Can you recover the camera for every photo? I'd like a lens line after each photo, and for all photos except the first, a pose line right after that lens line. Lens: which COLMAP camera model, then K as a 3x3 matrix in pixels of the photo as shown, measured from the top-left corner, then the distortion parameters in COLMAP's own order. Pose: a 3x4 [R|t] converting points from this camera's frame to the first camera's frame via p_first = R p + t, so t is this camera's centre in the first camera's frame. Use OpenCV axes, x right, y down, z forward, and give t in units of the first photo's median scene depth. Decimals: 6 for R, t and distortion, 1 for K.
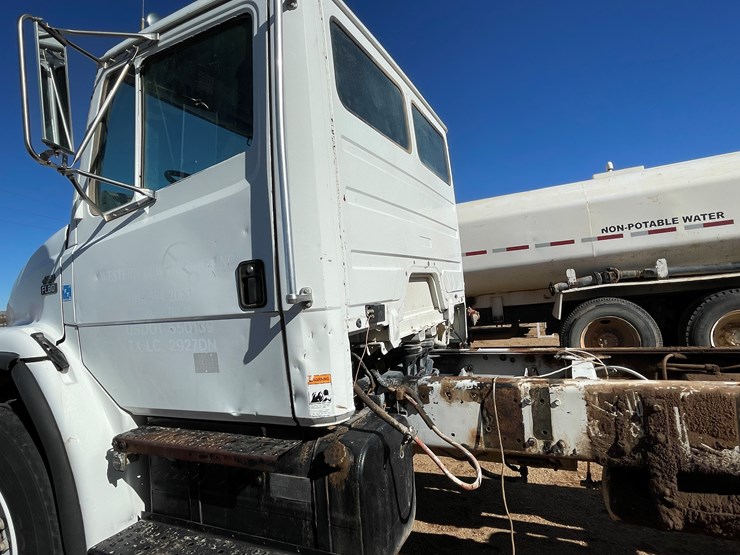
lens RADIAL K [[438.7, 0, 368.4], [0, 438.7, 273.5], [0, 0, 1]] dist [-0.002307, 0.000106]
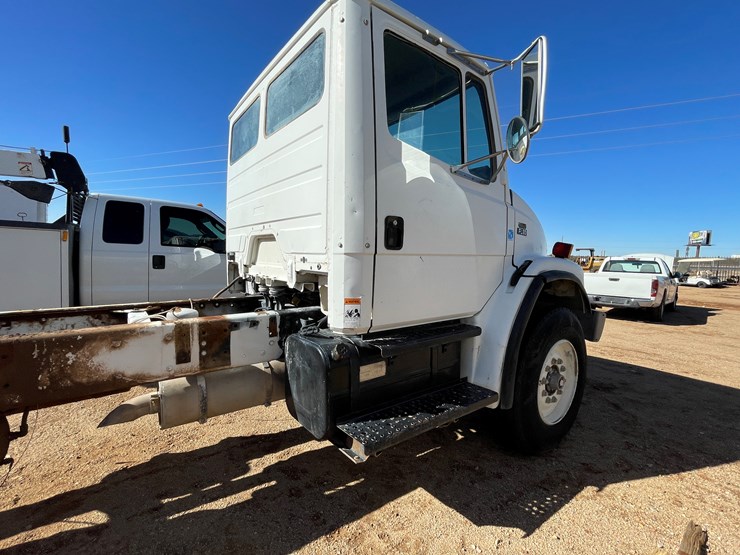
lens RADIAL K [[347.1, 0, 371.0], [0, 347.1, 274.7], [0, 0, 1]] dist [-0.005395, 0.001857]
pose [[-0.464539, 0.124760, -0.876721, 0.403937], [0.056622, 0.992185, 0.111189, 0.009372], [0.883741, 0.002010, -0.467972, 0.801088]]
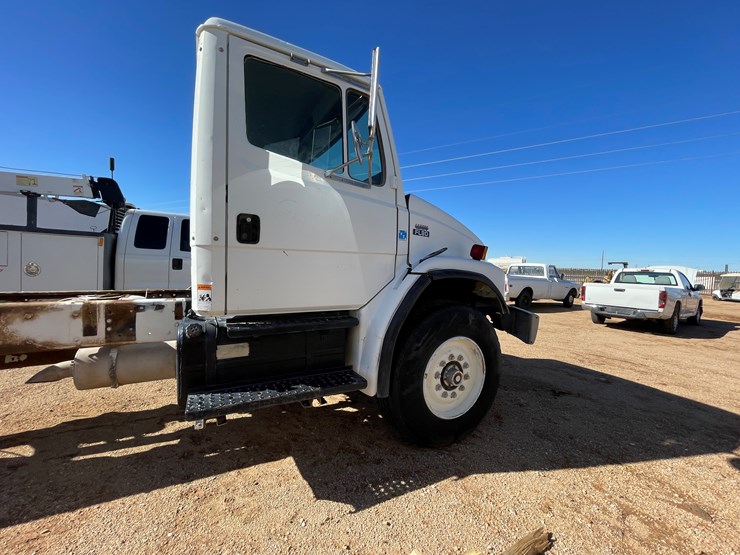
lens RADIAL K [[306.1, 0, 371.8], [0, 306.1, 273.7], [0, 0, 1]] dist [-0.003403, 0.000403]
pose [[-0.592945, 0.086189, -0.800617, 0.289755], [0.052378, 0.996278, 0.068461, 0.040572], [0.803537, -0.001341, -0.595253, 0.970586]]
